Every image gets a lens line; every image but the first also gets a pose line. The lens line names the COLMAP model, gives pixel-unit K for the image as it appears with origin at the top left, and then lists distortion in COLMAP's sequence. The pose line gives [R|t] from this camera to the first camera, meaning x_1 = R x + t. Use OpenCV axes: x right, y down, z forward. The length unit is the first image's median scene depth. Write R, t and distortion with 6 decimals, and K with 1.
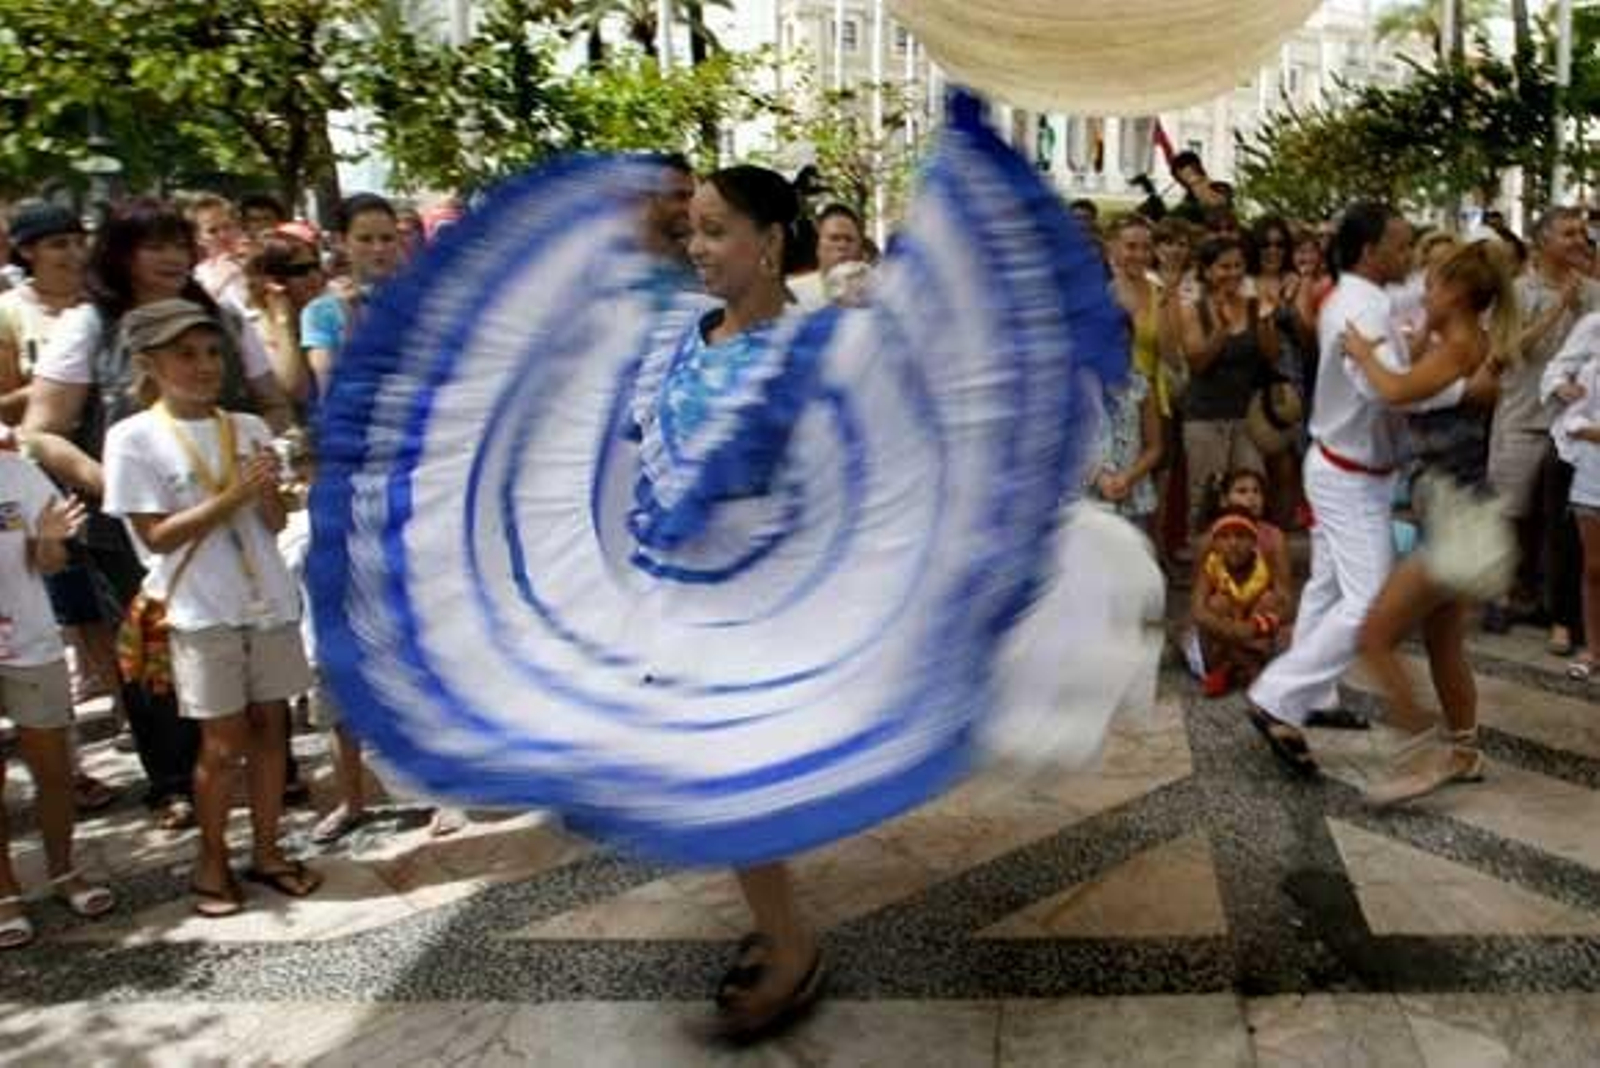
lens RADIAL K [[2227.7, 0, 799.5], [0, 2227.7, 537.2], [0, 0, 1]] dist [-0.082158, 0.000000]
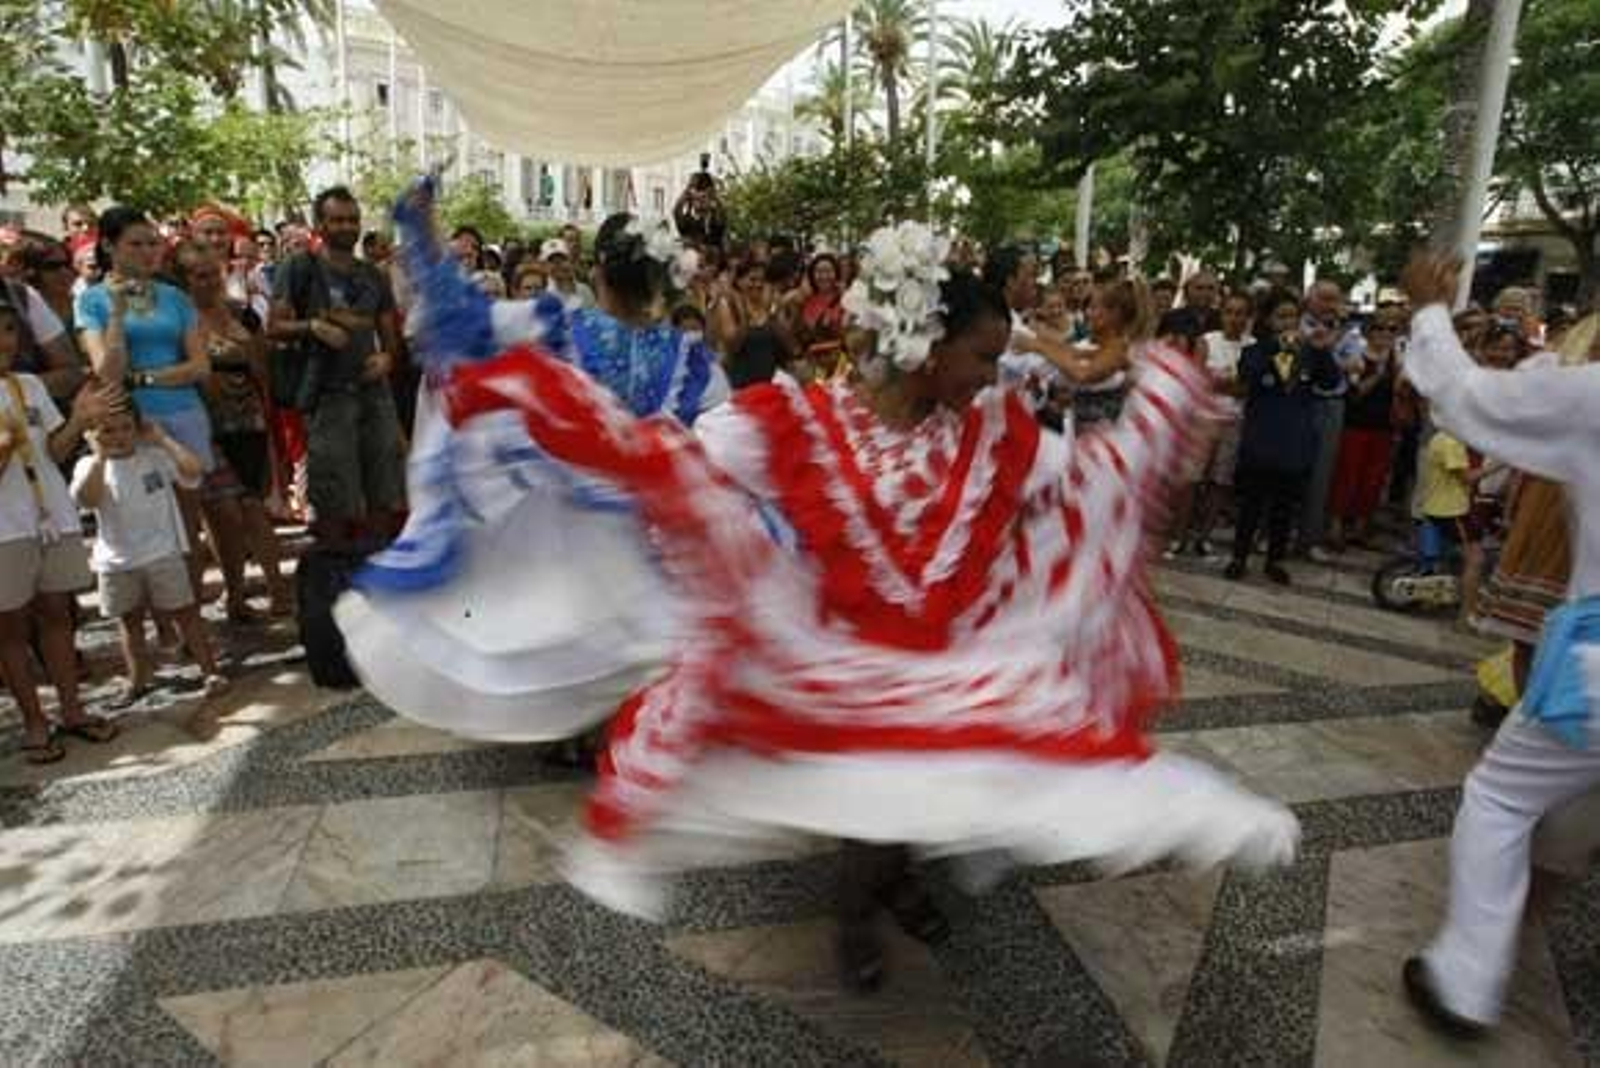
lens RADIAL K [[2227.7, 0, 799.4], [0, 2227.7, 531.9], [0, 0, 1]] dist [-0.082158, 0.000000]
pose [[0.914818, -0.021844, 0.403274, -0.347106], [0.028411, 0.999543, -0.010308, 0.055519], [-0.402865, 0.020888, 0.915021, -0.318280]]
